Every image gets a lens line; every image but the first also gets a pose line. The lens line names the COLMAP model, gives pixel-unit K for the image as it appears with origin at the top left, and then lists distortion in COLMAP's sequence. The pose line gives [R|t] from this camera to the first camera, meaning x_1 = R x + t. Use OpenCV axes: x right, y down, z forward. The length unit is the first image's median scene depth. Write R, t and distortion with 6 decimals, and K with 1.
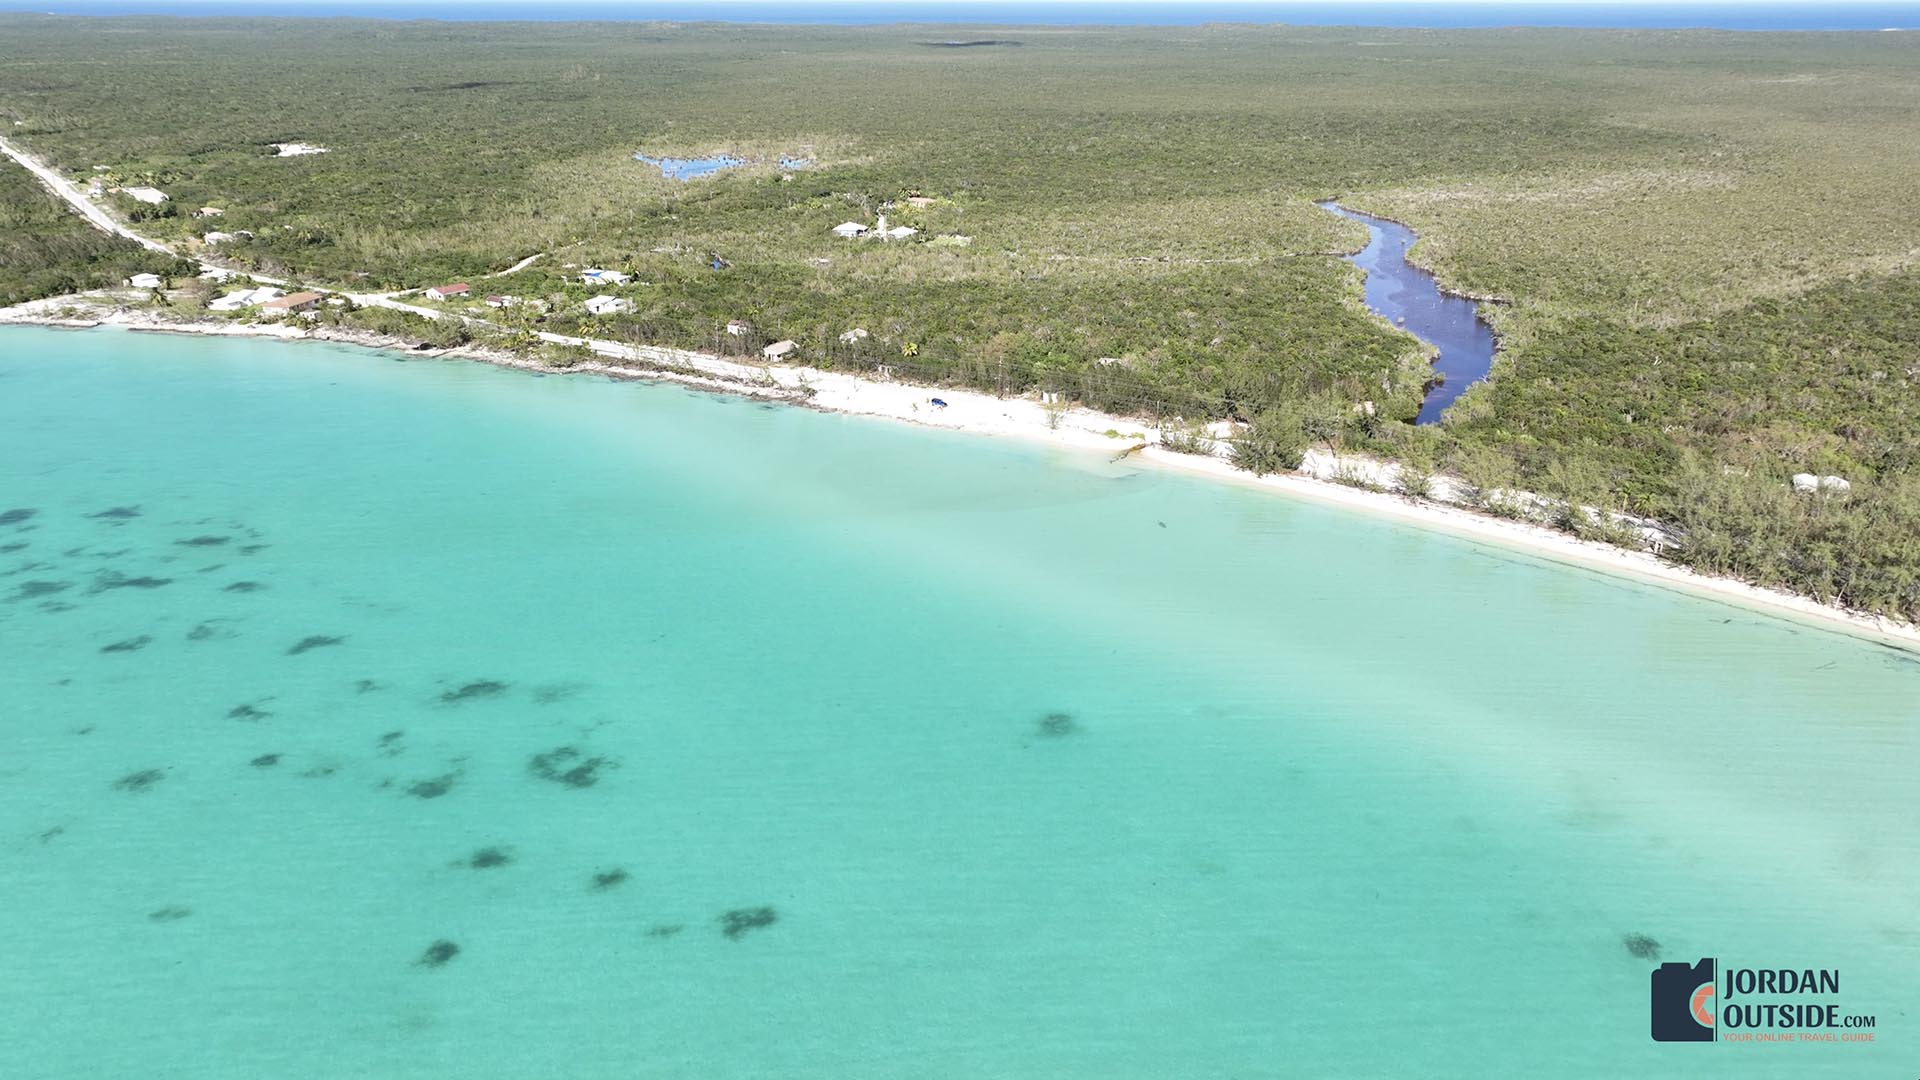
lens RADIAL K [[1458.4, 0, 953.1], [0, 1458.4, 549.4], [0, 0, 1]] dist [0.002734, 0.007966]
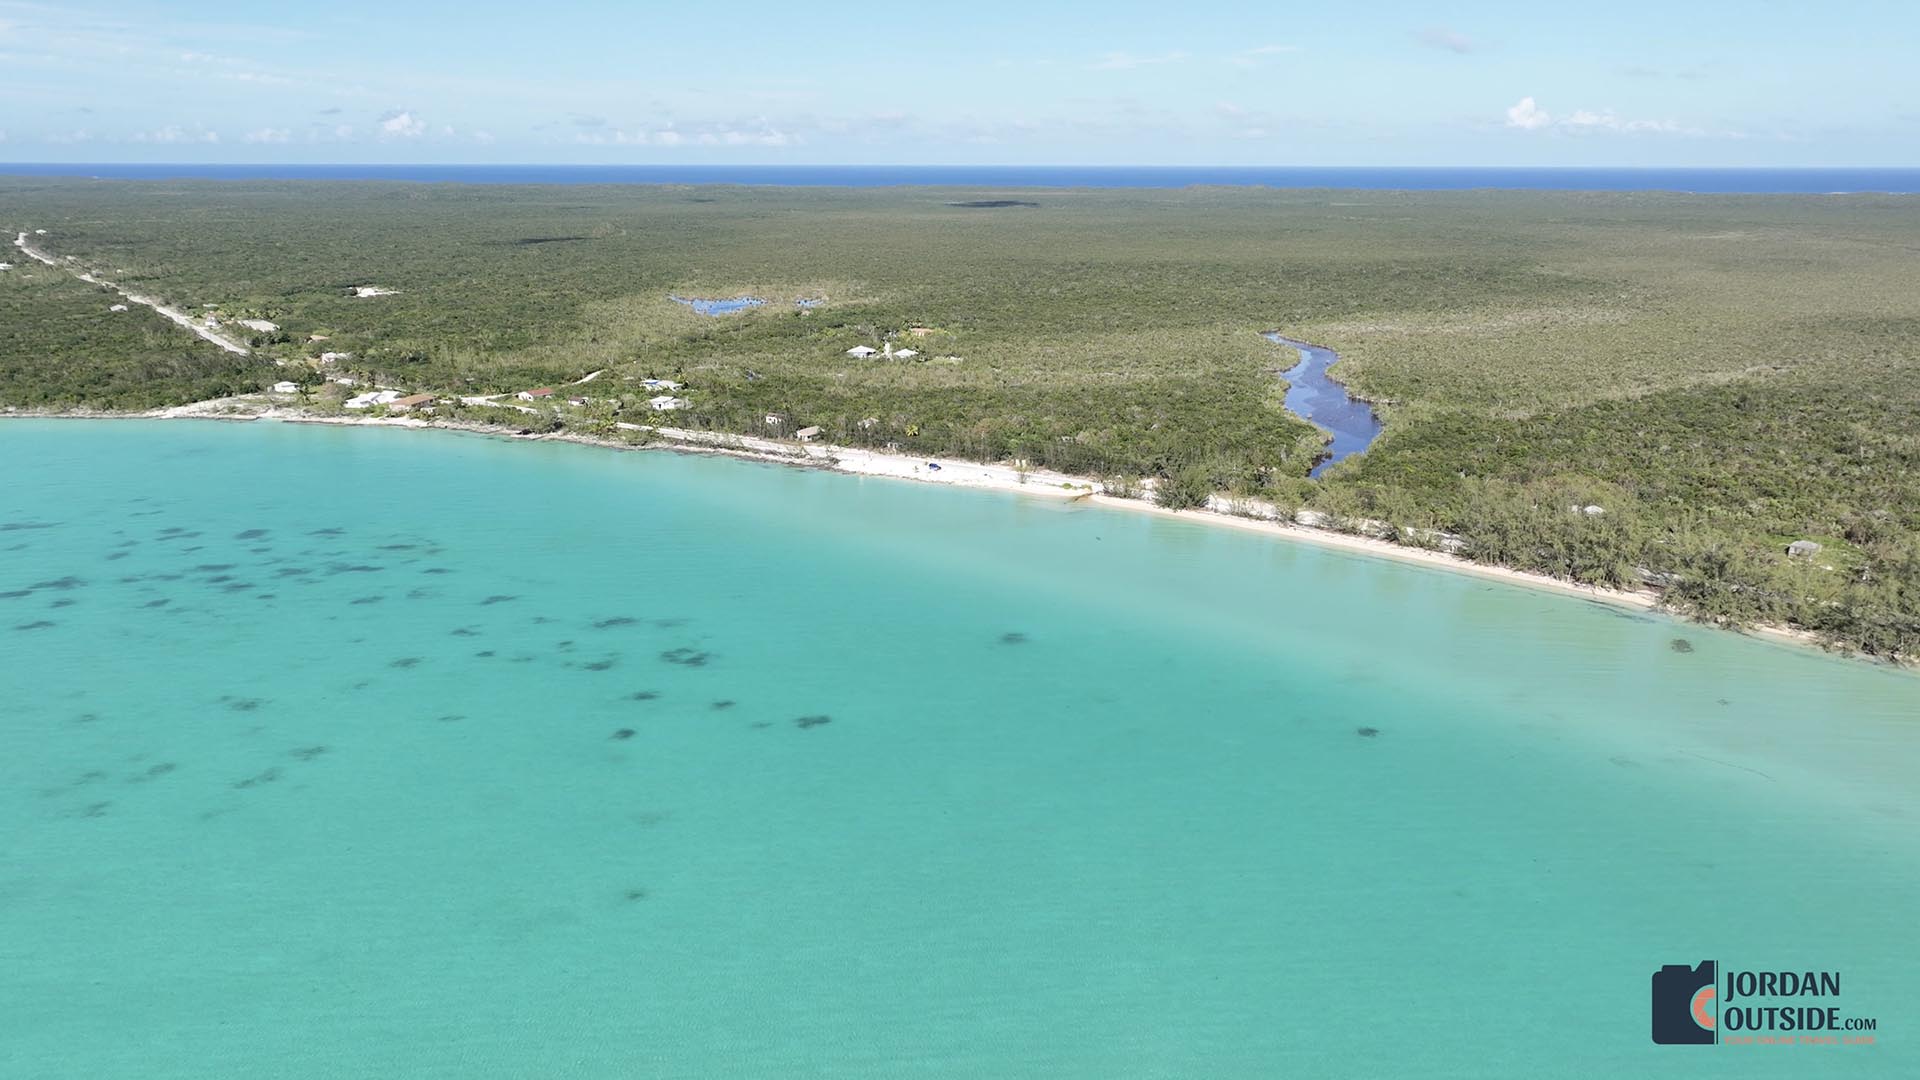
lens RADIAL K [[1458.4, 0, 948.8], [0, 1458.4, 549.7], [0, 0, 1]] dist [0.002734, 0.007966]
pose [[0.999998, 0.000933, -0.001994, 0.004434], [-0.001131, 0.994824, -0.101606, 0.086435], [0.001889, 0.101608, 0.994823, -0.230831]]
